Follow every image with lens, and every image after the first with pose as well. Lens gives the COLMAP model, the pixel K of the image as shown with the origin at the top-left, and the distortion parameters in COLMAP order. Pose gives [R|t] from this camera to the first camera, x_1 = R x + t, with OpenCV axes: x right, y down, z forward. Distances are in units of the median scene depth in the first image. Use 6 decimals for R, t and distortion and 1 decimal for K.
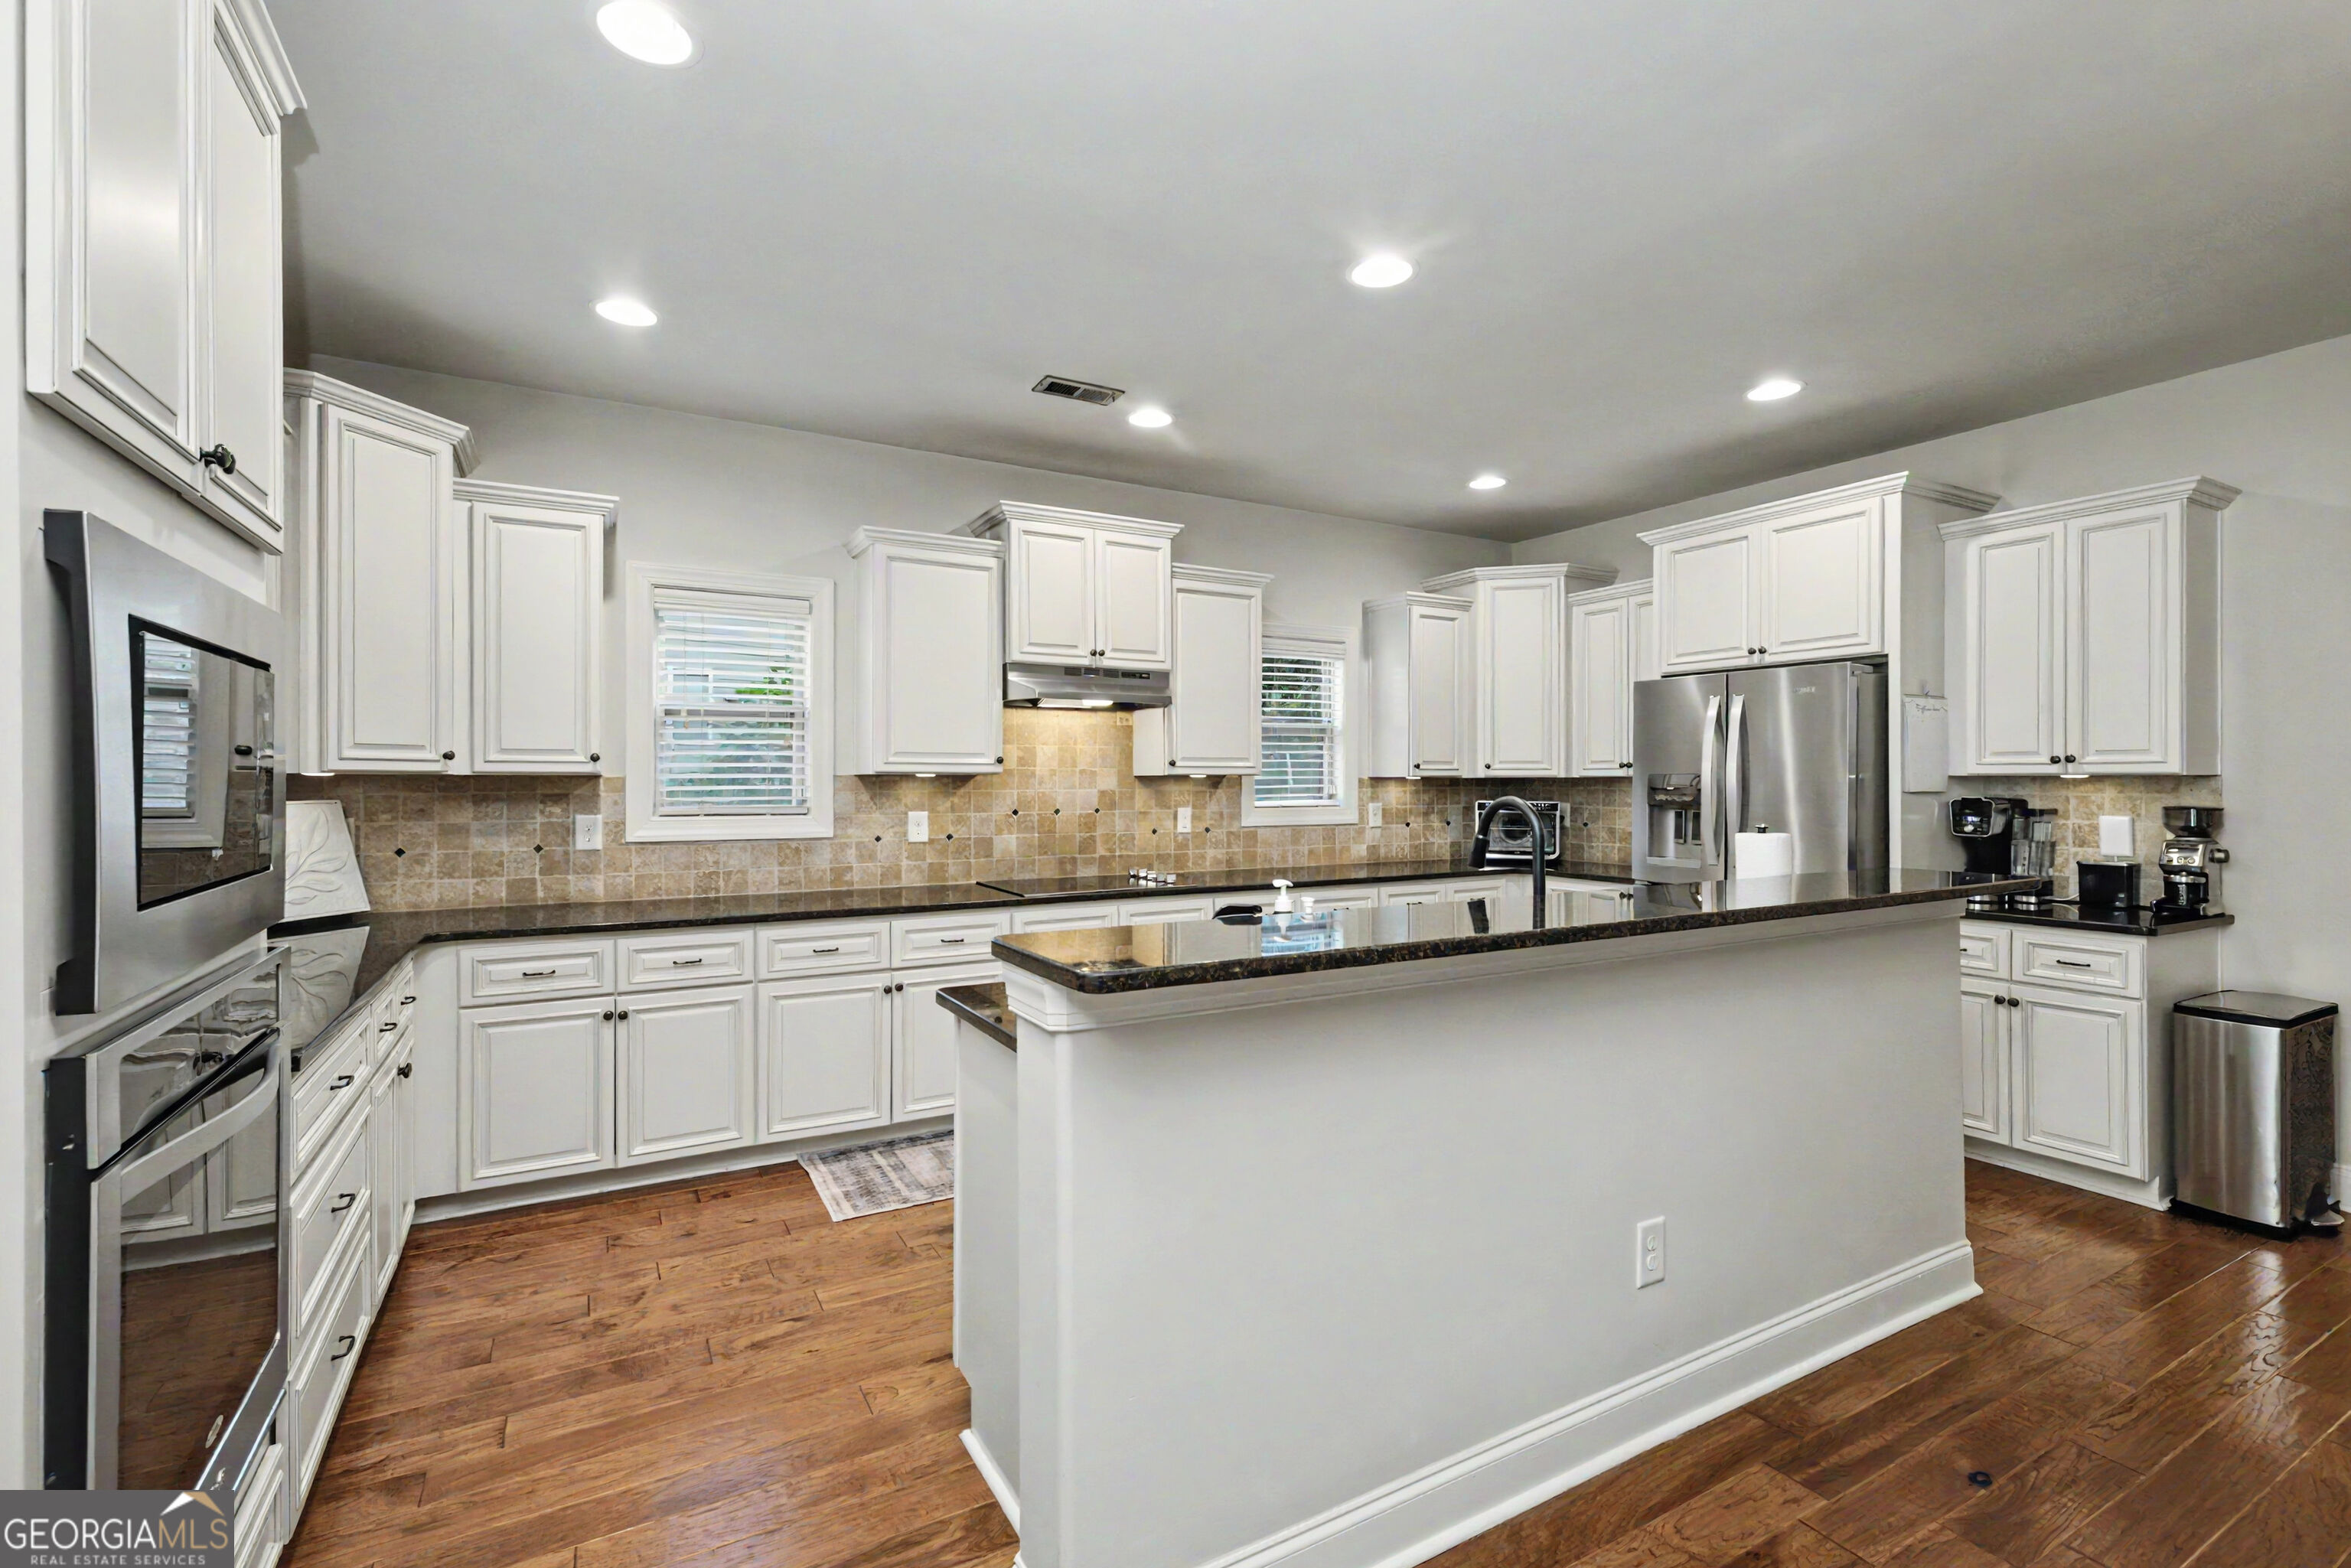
lens RADIAL K [[1079.7, 0, 1179.1], [0, 1079.7, 776.0], [0, 0, 1]] dist [0.003165, 0.000068]
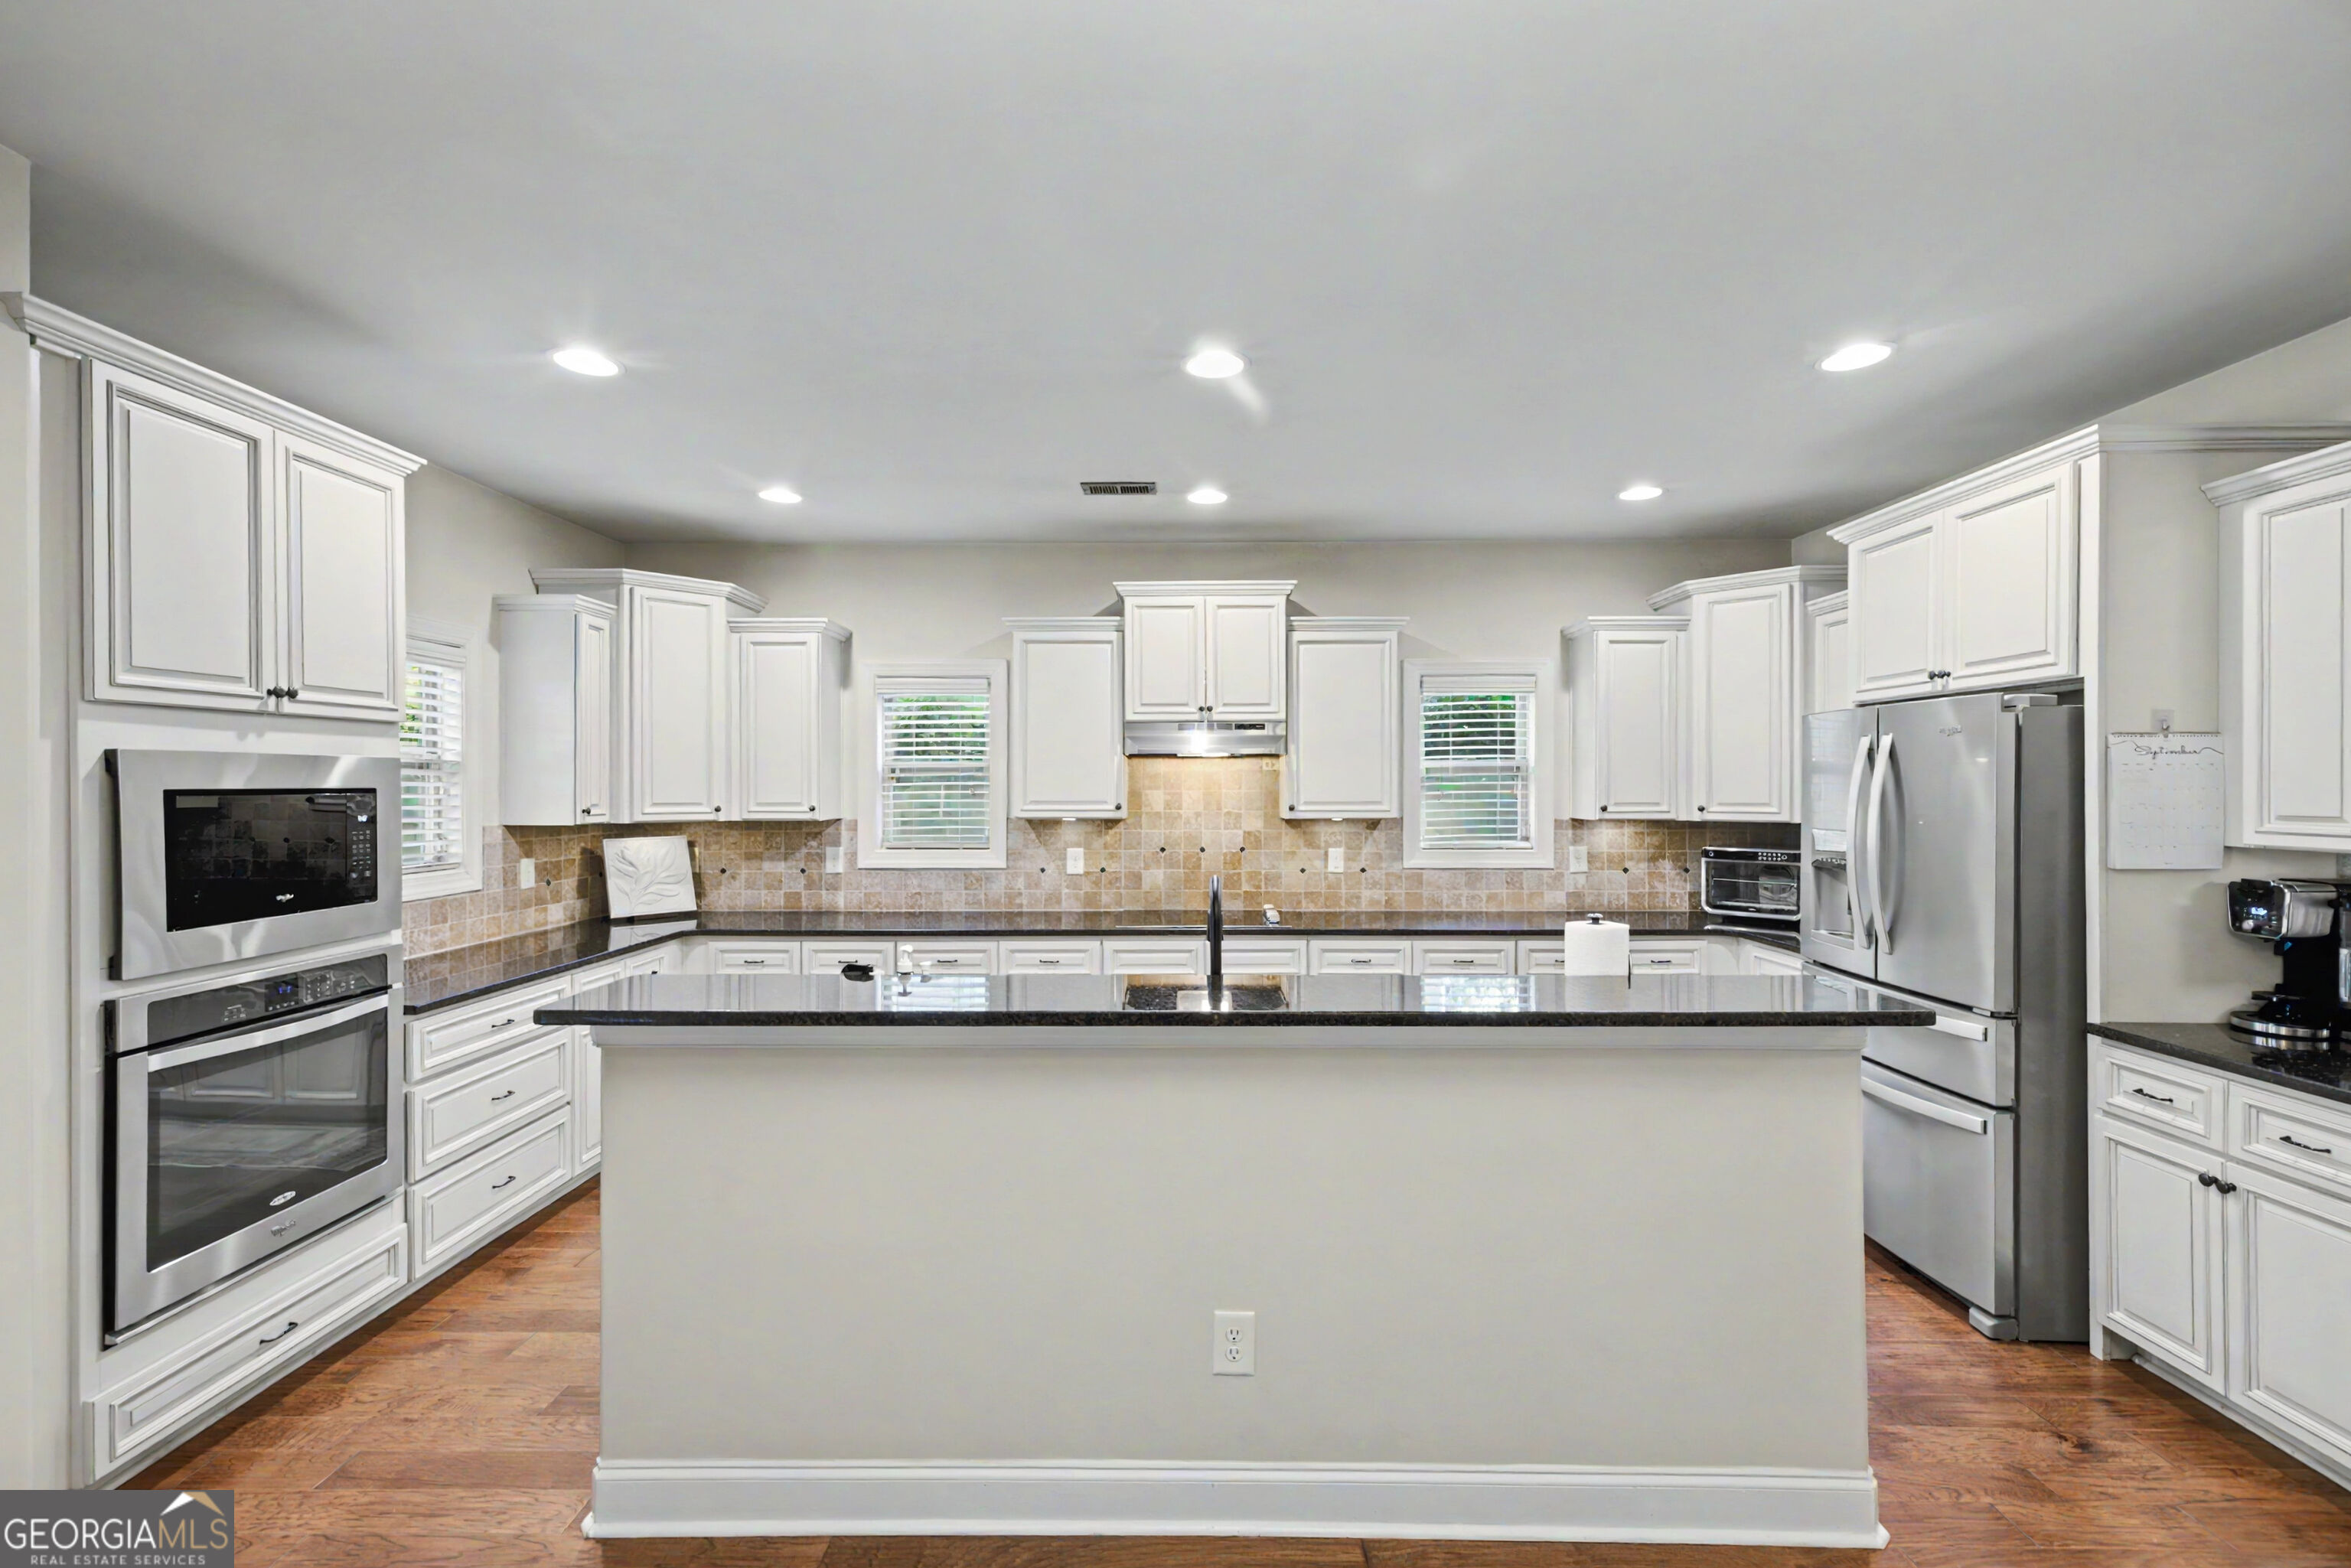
lens RADIAL K [[1035.4, 0, 1161.6], [0, 1035.4, 788.9], [0, 0, 1]] dist [0.003831, -0.001694]
pose [[0.856577, -0.000063, -0.516019, 0.426083], [0.003709, 0.999975, 0.006035, -0.039091], [0.516006, -0.007083, 0.856556, 0.073868]]
